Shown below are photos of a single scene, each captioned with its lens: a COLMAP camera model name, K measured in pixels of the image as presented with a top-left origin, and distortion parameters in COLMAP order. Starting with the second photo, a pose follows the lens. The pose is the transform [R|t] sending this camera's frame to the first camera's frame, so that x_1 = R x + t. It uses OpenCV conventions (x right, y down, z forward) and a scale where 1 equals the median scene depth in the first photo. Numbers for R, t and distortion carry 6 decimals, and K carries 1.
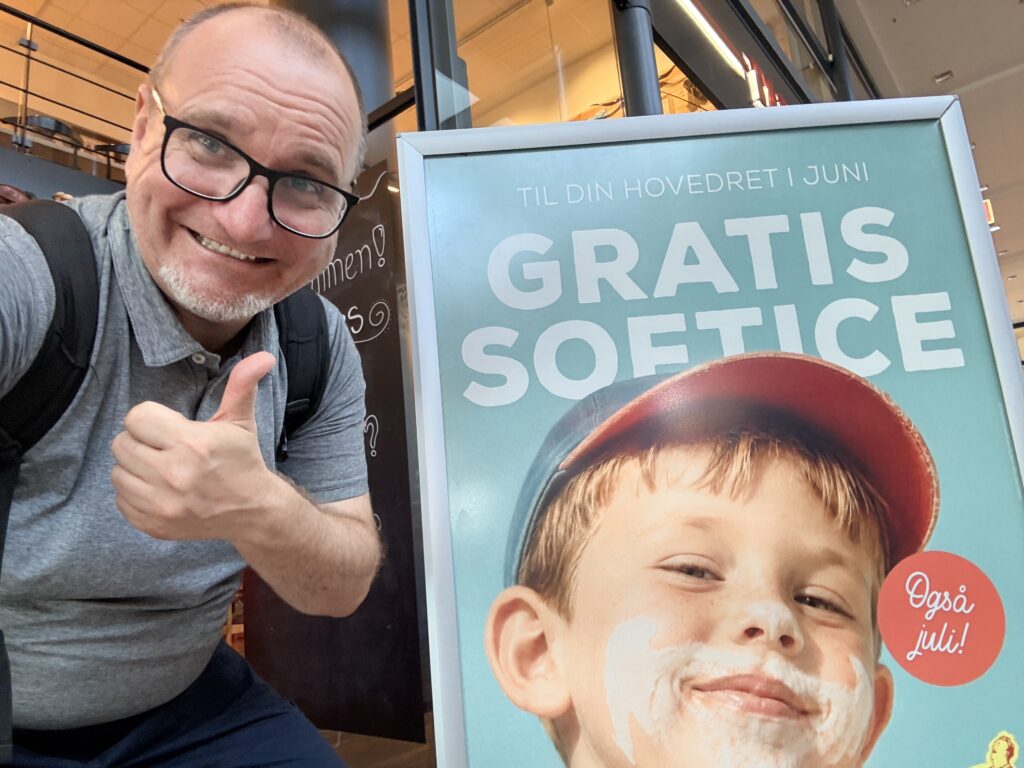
lens RADIAL K [[713.0, 0, 509.7], [0, 713.0, 384.8], [0, 0, 1]] dist [0.003717, -0.000387]
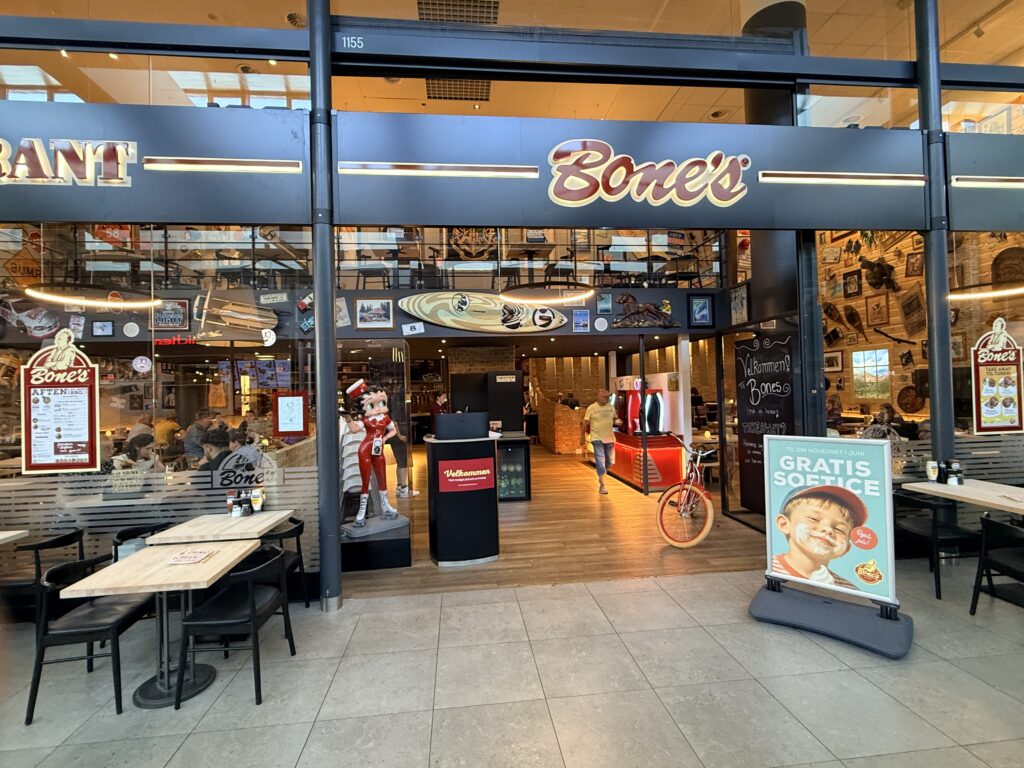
lens RADIAL K [[476.7, 0, 512.0], [0, 476.7, 384.0], [0, 0, 1]] dist [0.000202, -0.000069]
pose [[0.700769, 0.062129, -0.710678, 1.181726], [0.105318, 0.976275, 0.189198, -1.776646], [0.705571, -0.207431, 0.677600, -3.111389]]
